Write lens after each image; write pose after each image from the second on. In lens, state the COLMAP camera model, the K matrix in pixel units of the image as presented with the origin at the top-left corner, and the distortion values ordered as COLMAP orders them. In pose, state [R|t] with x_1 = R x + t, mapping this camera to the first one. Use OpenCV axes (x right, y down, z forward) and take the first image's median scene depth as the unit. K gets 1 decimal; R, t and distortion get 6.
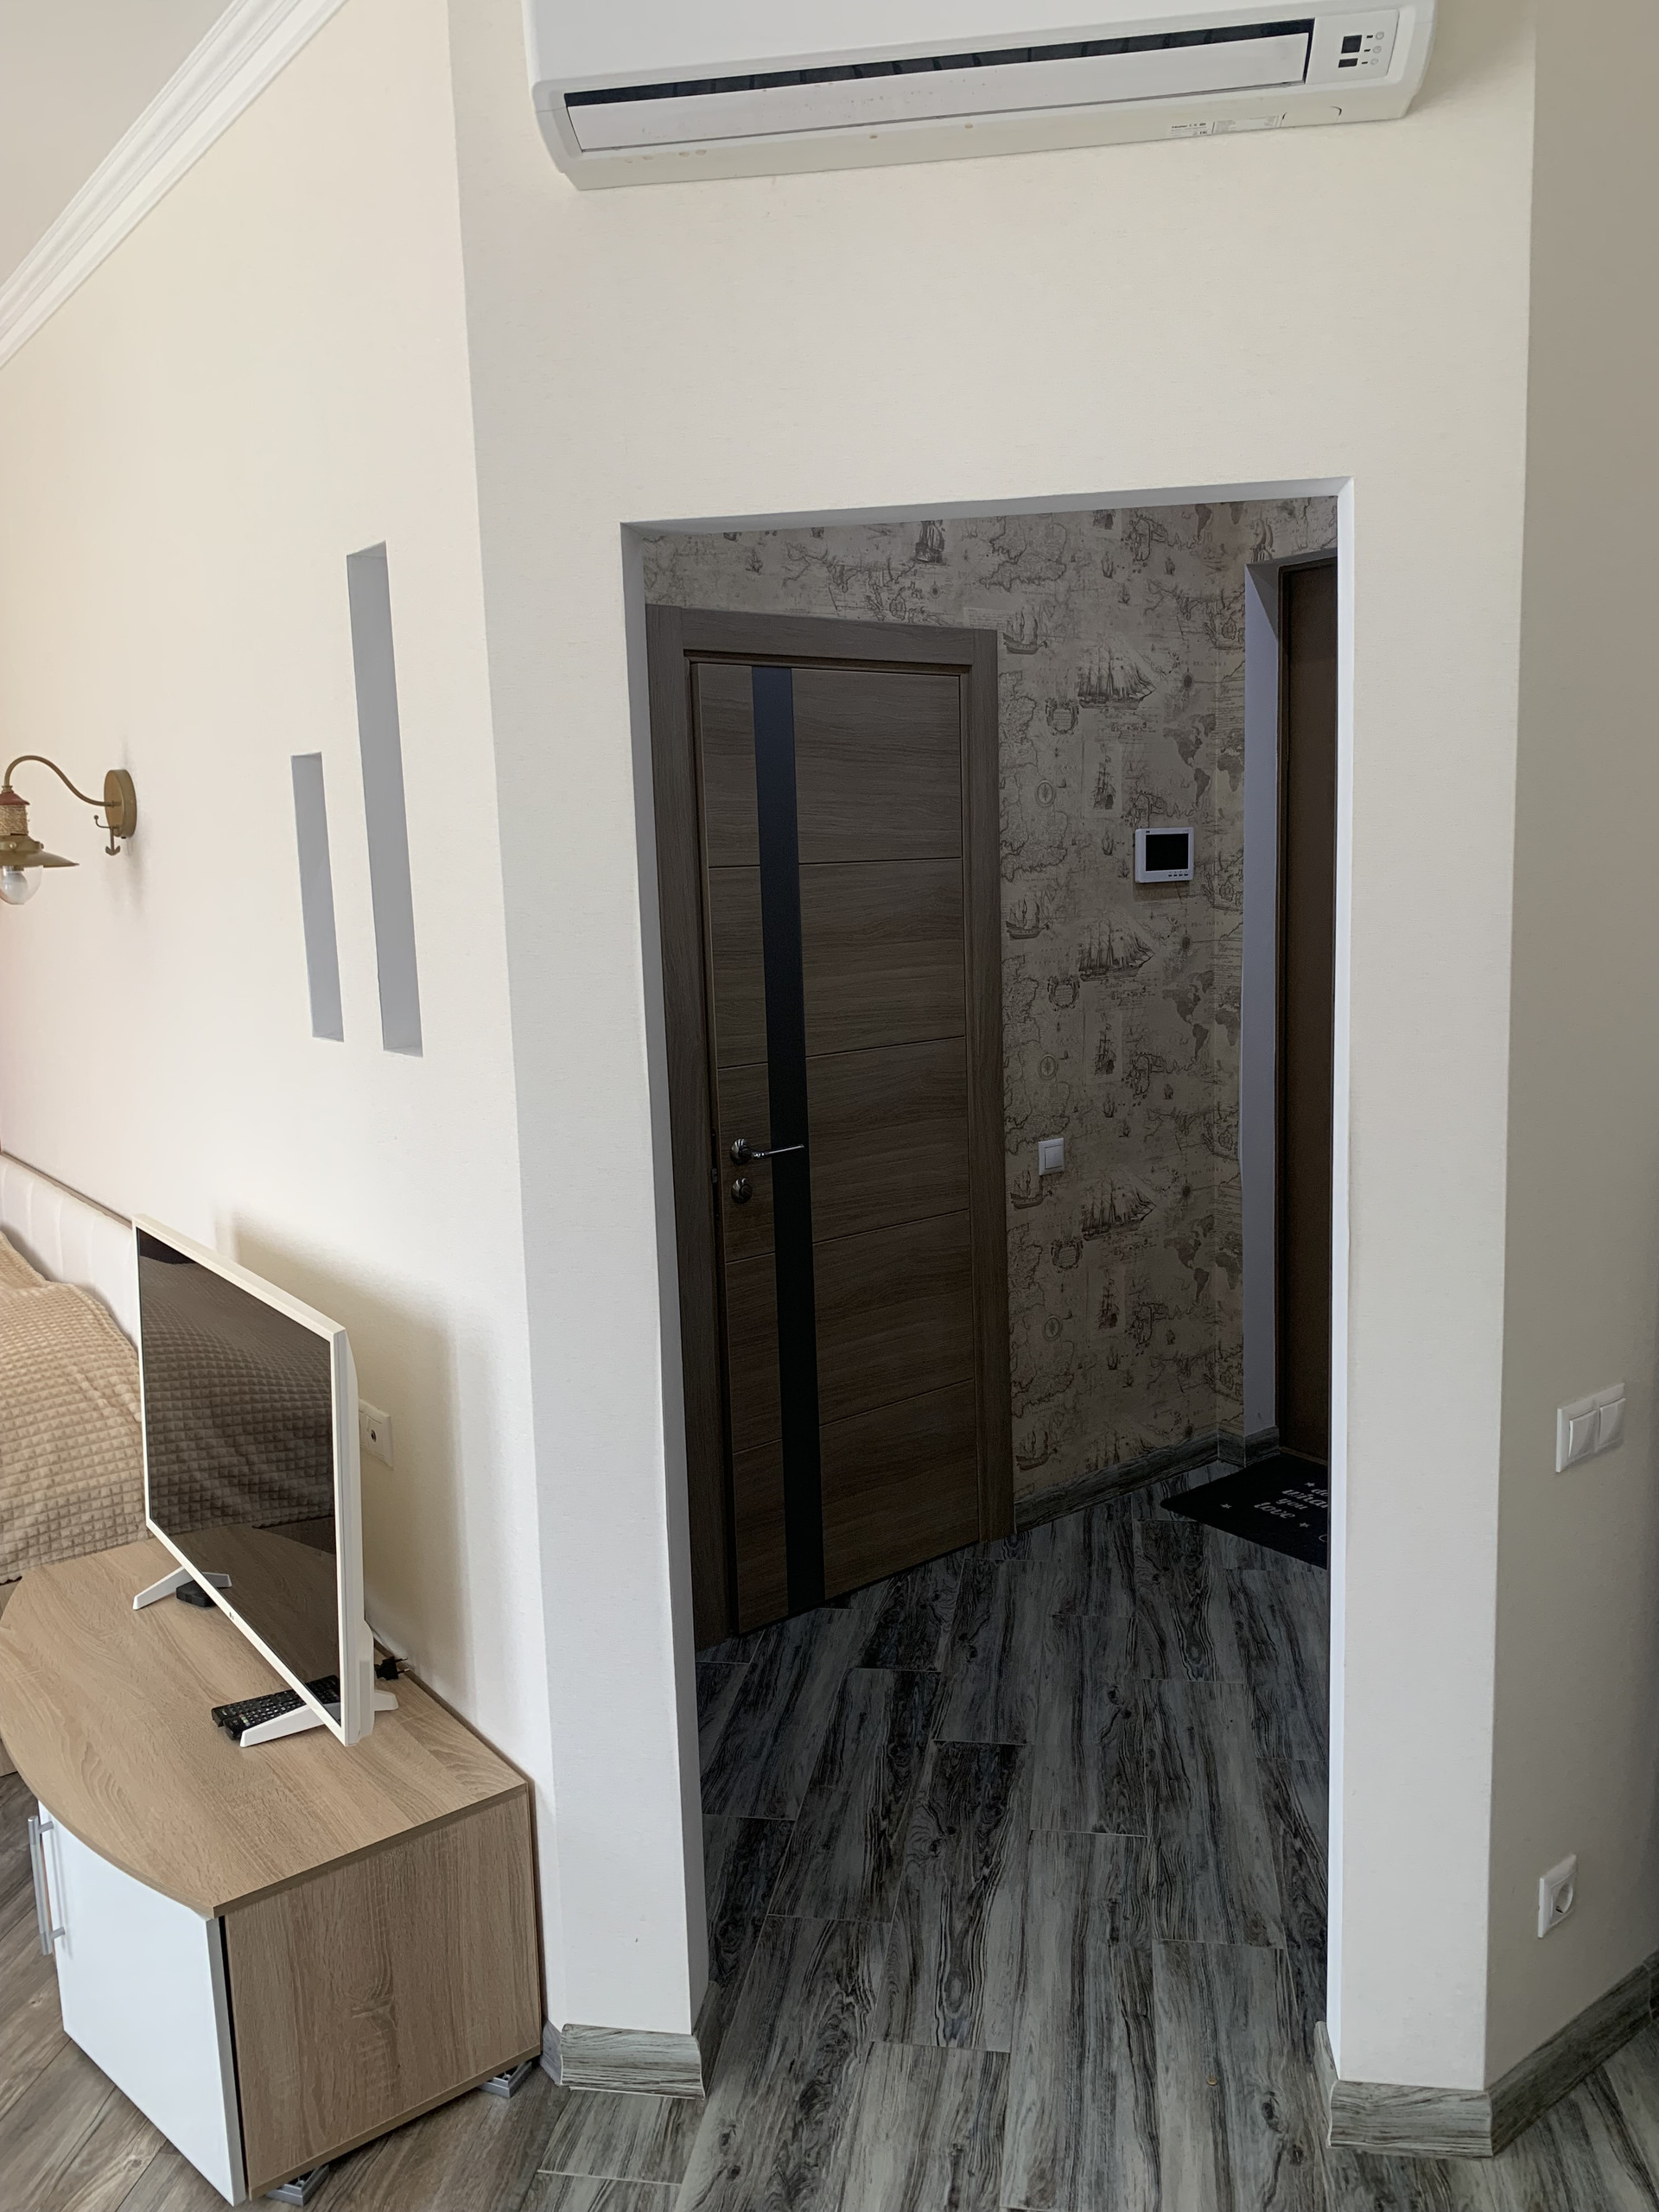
lens RADIAL K [[1683.1, 0, 835.1], [0, 1683.1, 1065.3], [0, 0, 1]] dist [0.007545, -0.009908]
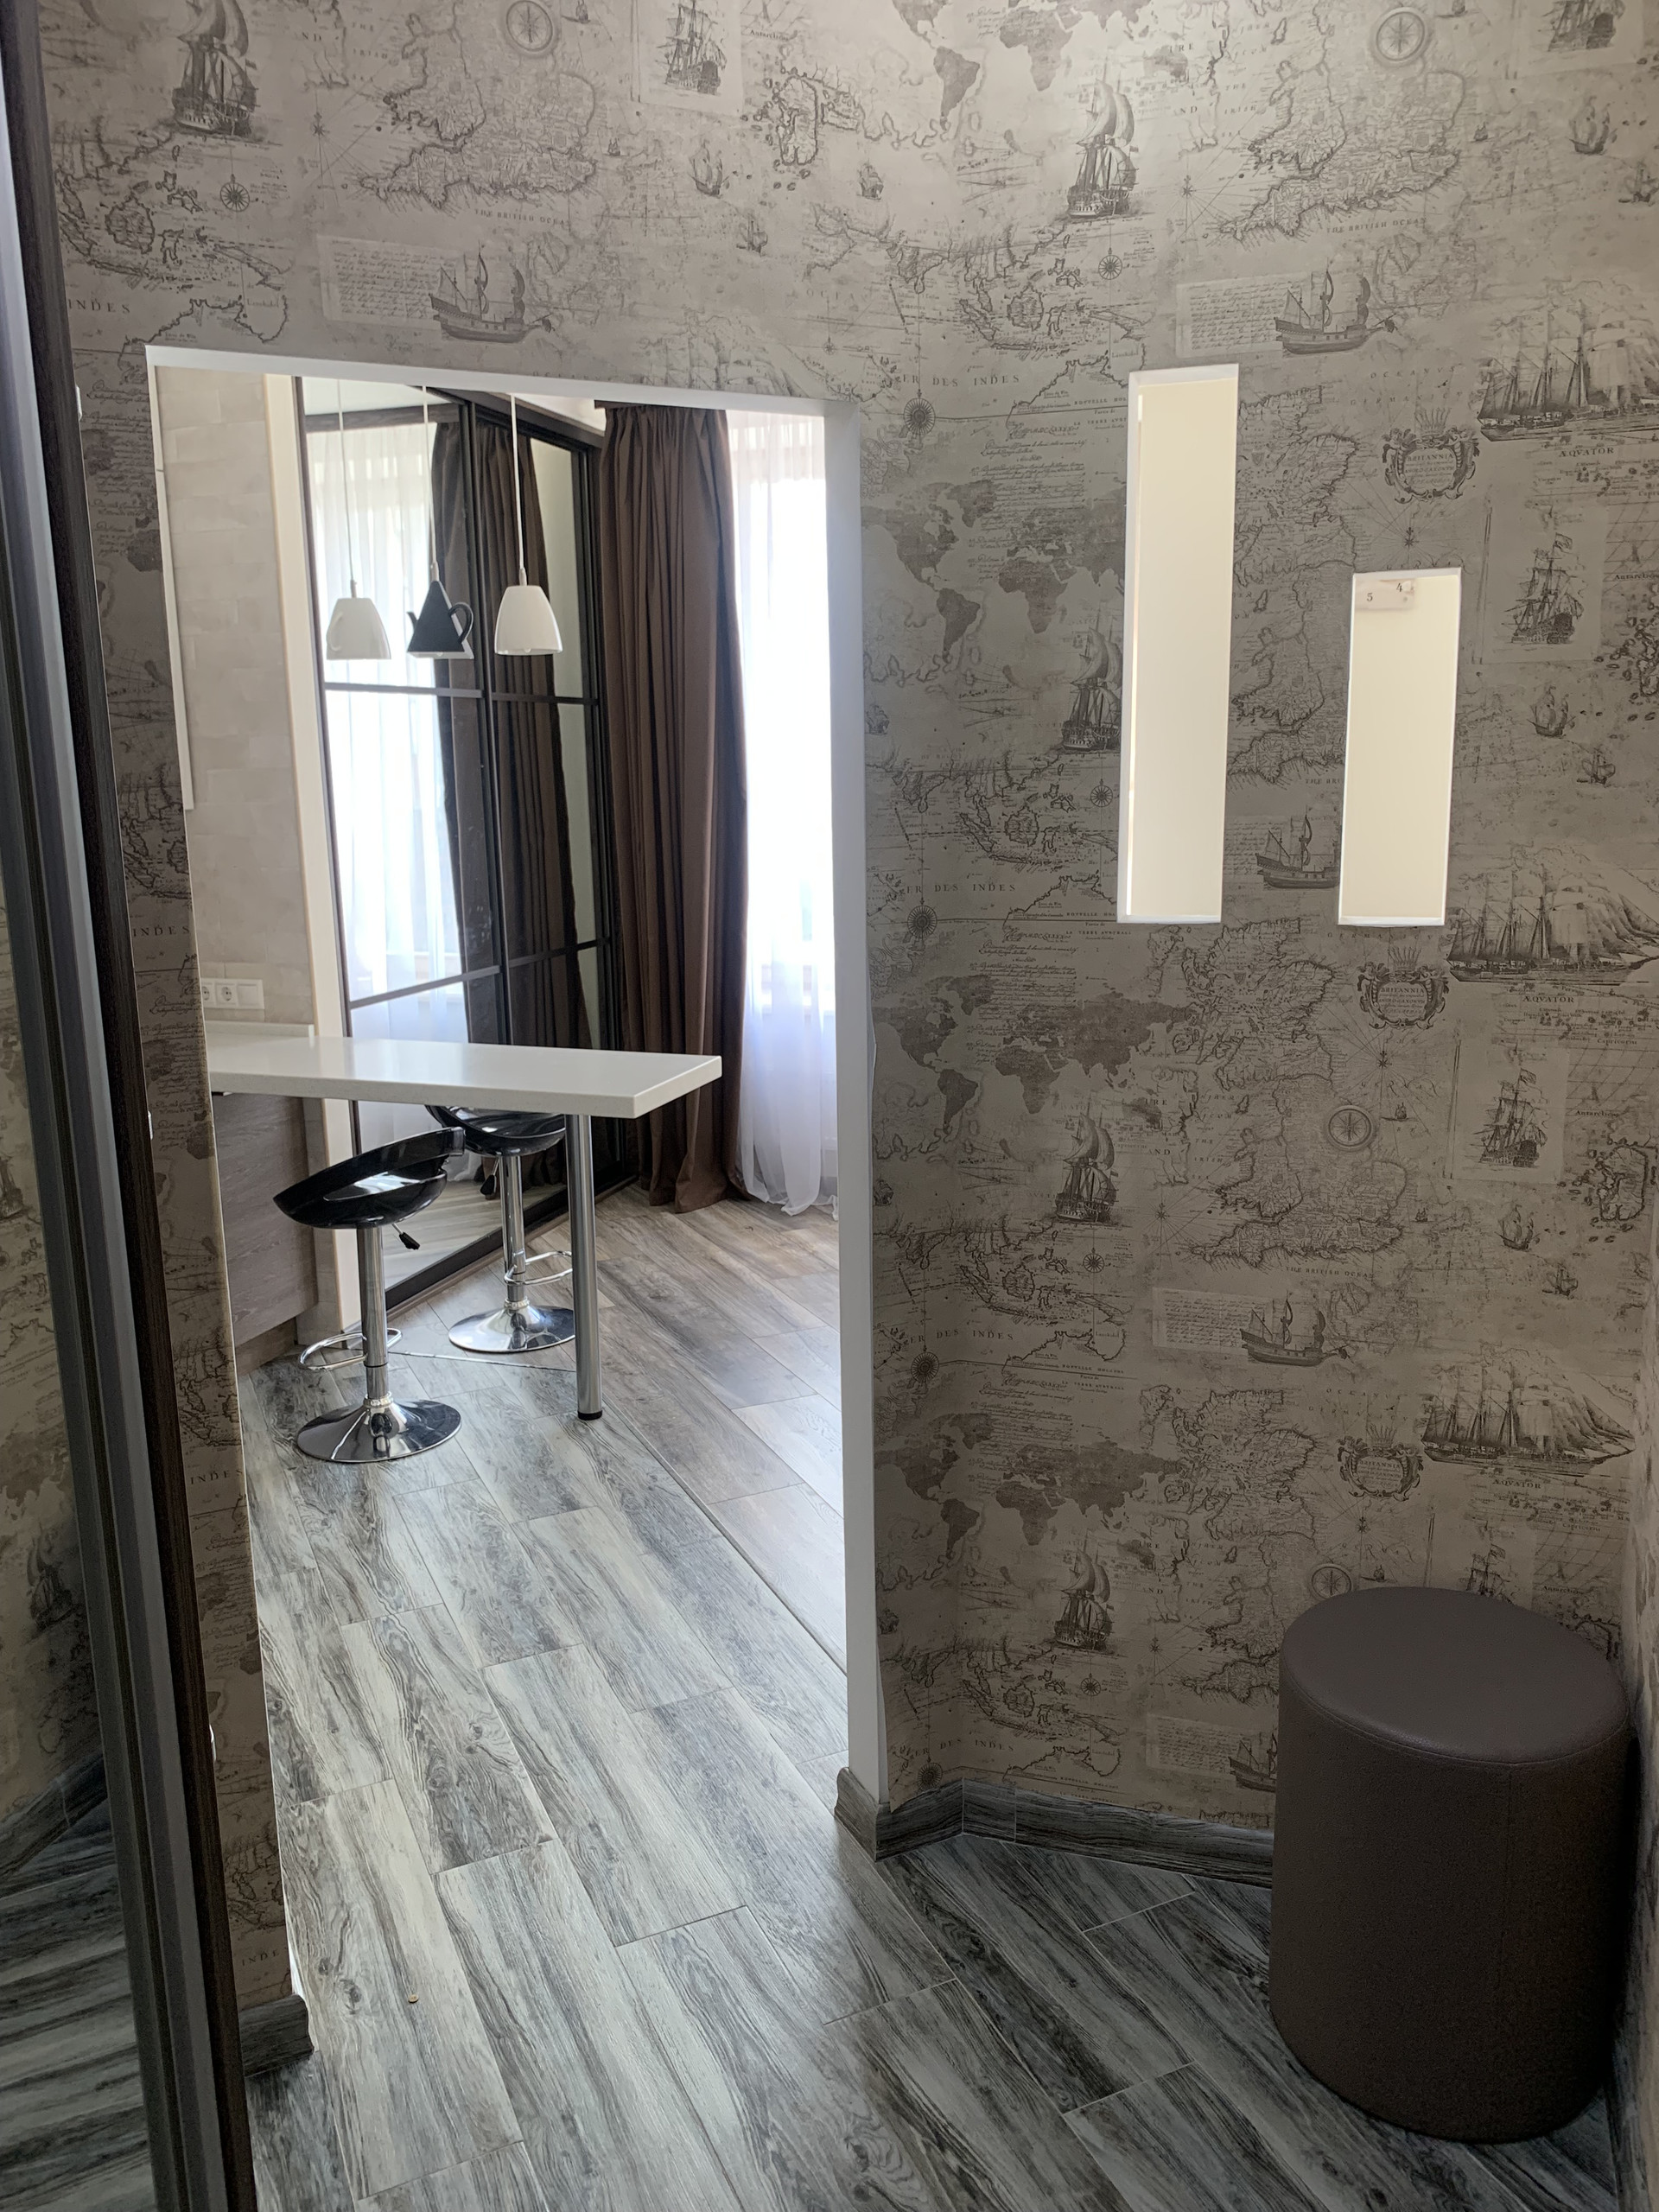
lens RADIAL K [[1640.1, 0, 910.9], [0, 1640.1, 1164.6], [0, 0, 1]] dist [0.001298, -0.011138]
pose [[-0.800685, 0.190633, -0.567946, 0.426708], [-0.034859, 0.931590, 0.361836, -0.216425], [0.598071, 0.309514, -0.739265, 1.668735]]
